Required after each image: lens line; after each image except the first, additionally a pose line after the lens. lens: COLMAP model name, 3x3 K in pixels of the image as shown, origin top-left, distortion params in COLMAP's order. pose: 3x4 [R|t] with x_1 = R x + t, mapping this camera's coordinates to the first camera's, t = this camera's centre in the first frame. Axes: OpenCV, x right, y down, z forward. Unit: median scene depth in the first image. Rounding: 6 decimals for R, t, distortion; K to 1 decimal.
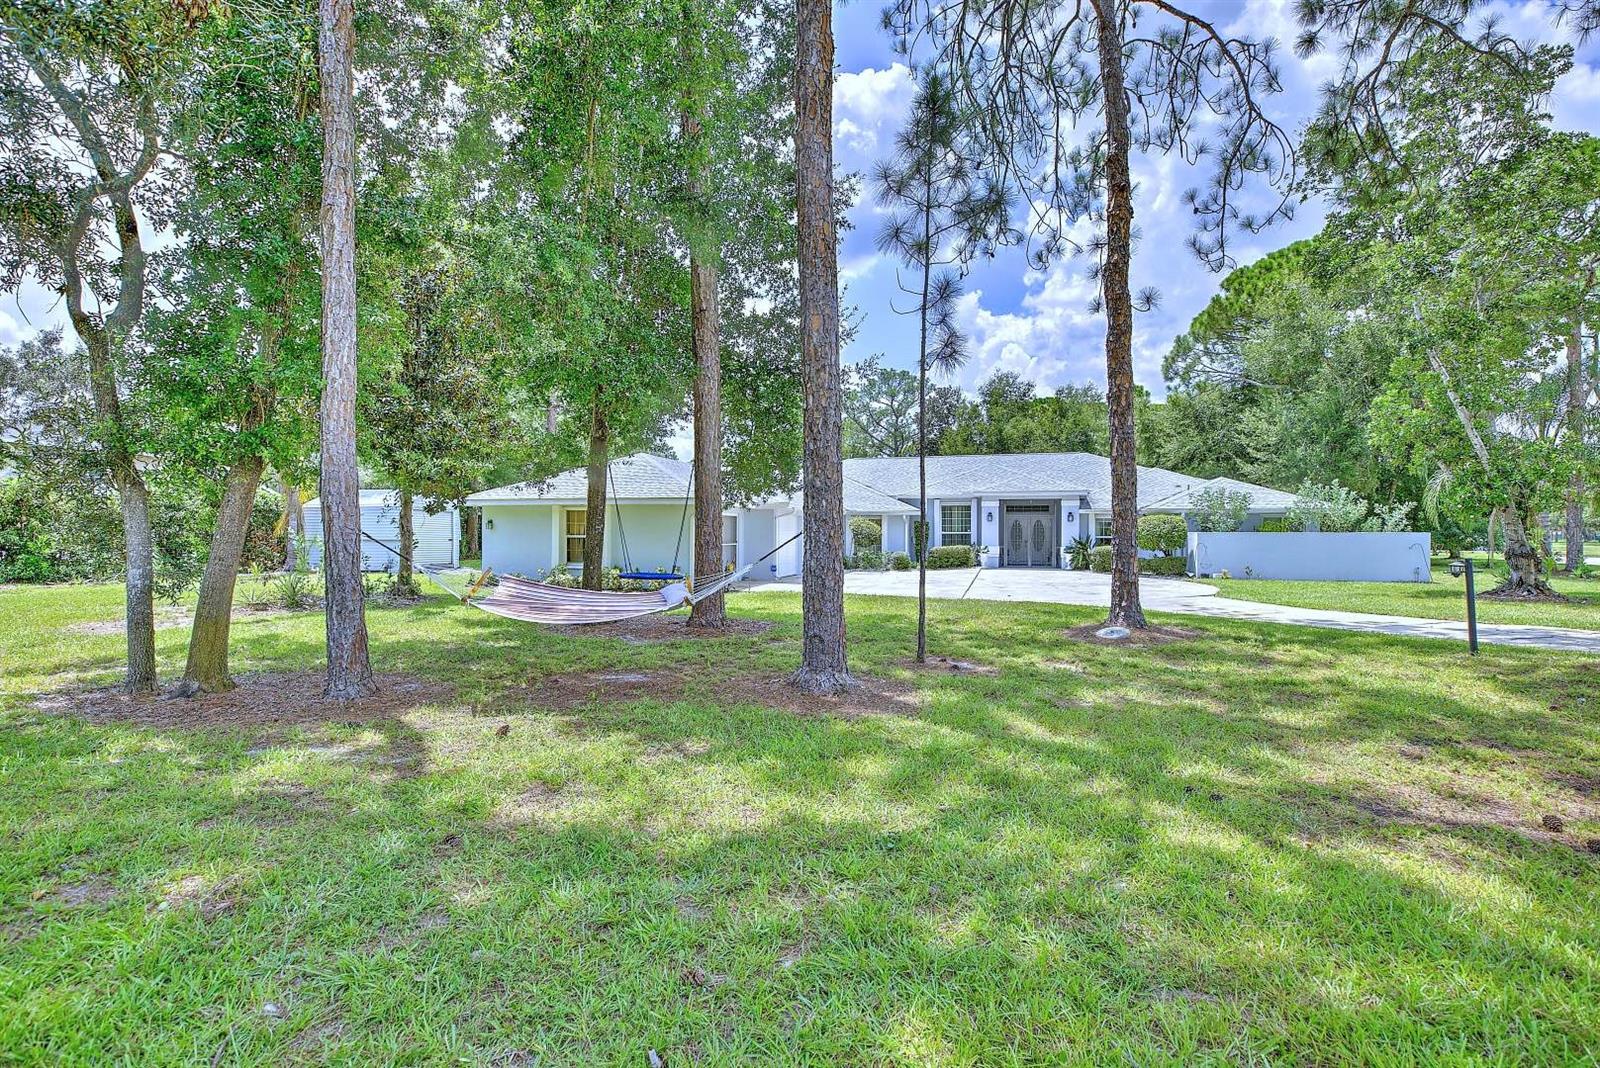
lens RADIAL K [[737.2, 0, 800.0], [0, 737.2, 534.0], [0, 0, 1]] dist [-0.003036, -0.000487]
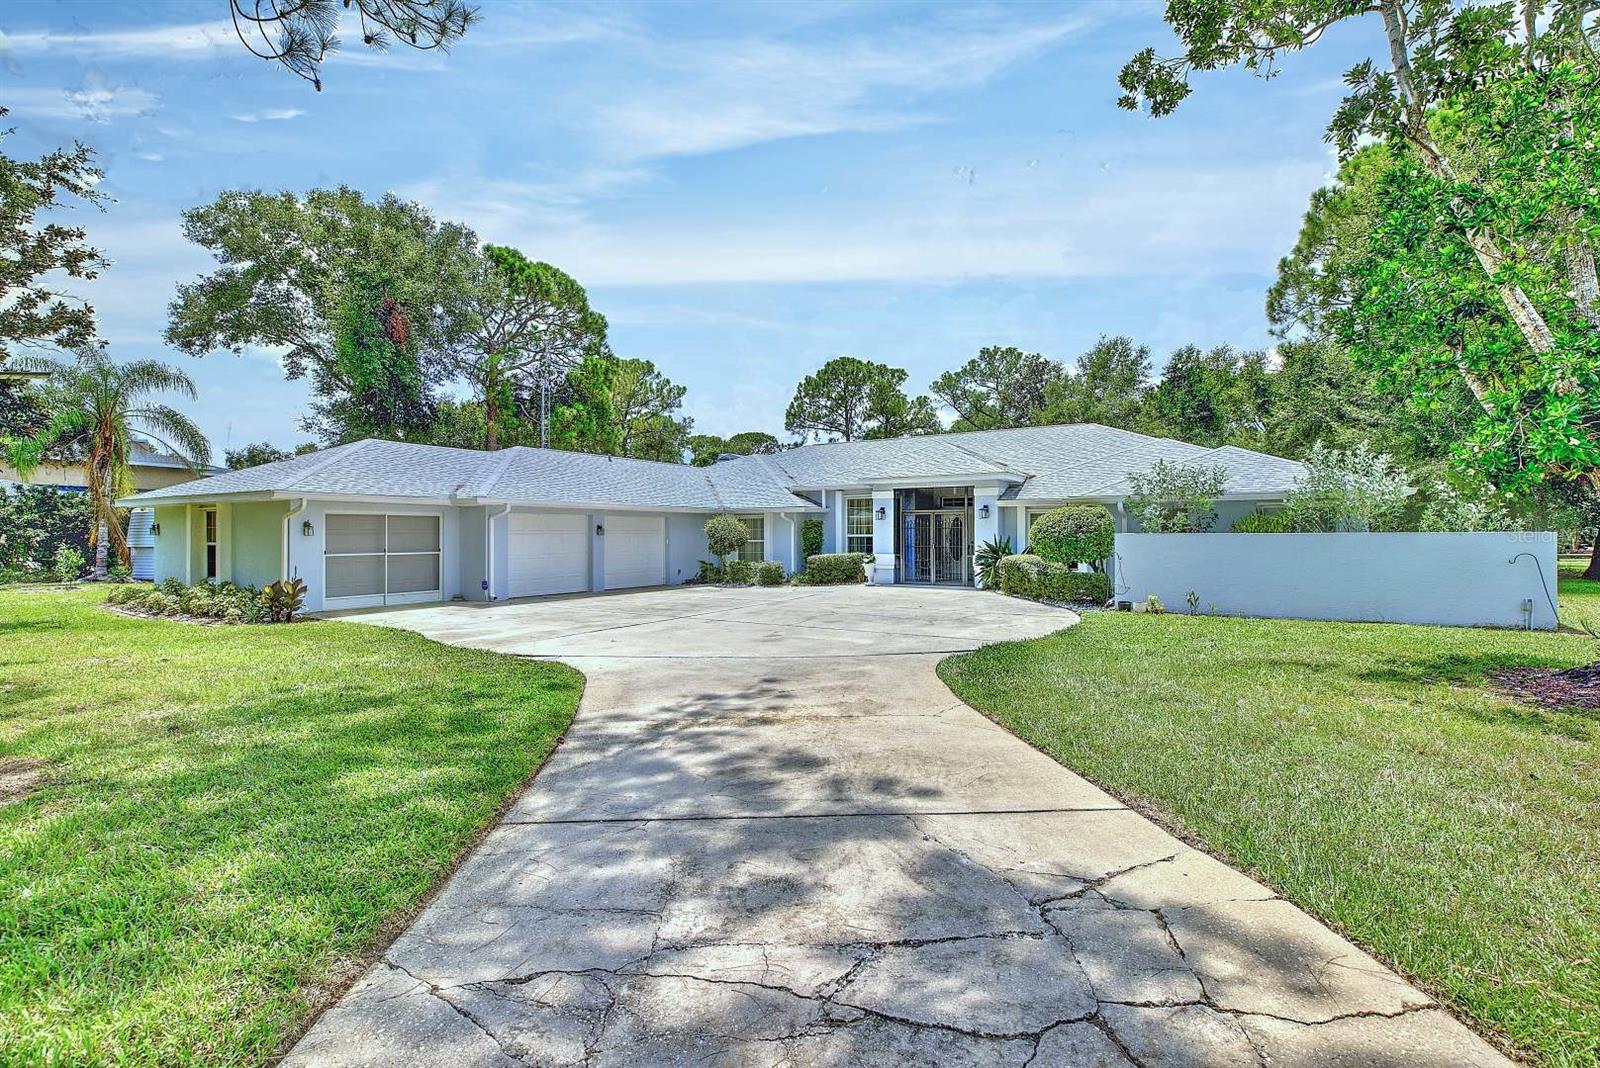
lens RADIAL K [[737.2, 0, 800.0], [0, 737.2, 534.0], [0, 0, 1]] dist [-0.003036, -0.000487]
pose [[0.964699, -0.006496, -0.263274, 0.369117], [0.005108, 0.999969, -0.005957, 0.000705], [0.263305, 0.004402, 0.964703, 0.285801]]
